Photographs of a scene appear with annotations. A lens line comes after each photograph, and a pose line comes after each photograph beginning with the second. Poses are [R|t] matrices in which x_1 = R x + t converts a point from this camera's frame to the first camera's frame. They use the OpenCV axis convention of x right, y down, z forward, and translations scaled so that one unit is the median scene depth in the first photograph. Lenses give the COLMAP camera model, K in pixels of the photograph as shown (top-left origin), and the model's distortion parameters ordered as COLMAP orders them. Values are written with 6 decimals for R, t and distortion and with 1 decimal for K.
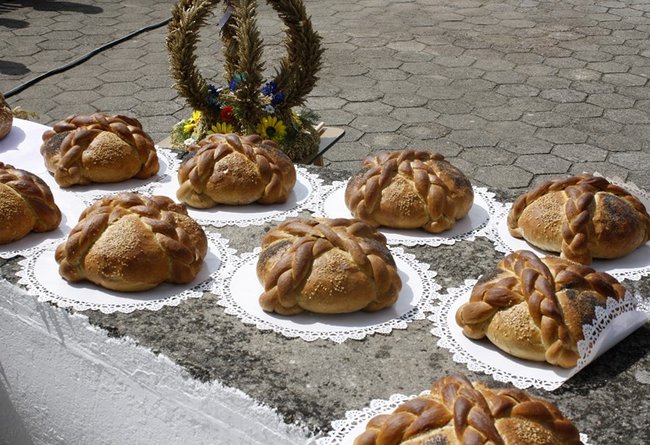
lens RADIAL K [[1060.5, 0, 325.0], [0, 1060.5, 222.5], [0, 0, 1]] dist [0.028330, 0.018268]
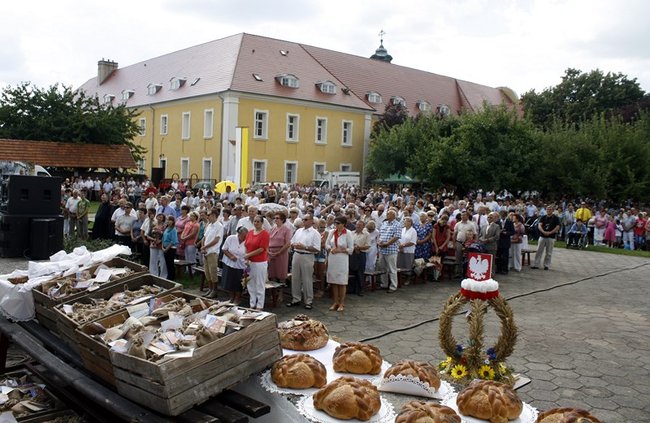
lens RADIAL K [[591.0, 0, 325.0], [0, 591.0, 211.5], [0, 0, 1]] dist [-0.048626, 0.015309]
pose [[0.895306, 0.046935, -0.442973, 0.140868], [-0.197829, 0.932881, -0.300994, 0.015734], [0.399113, 0.357115, 0.844499, -0.096045]]
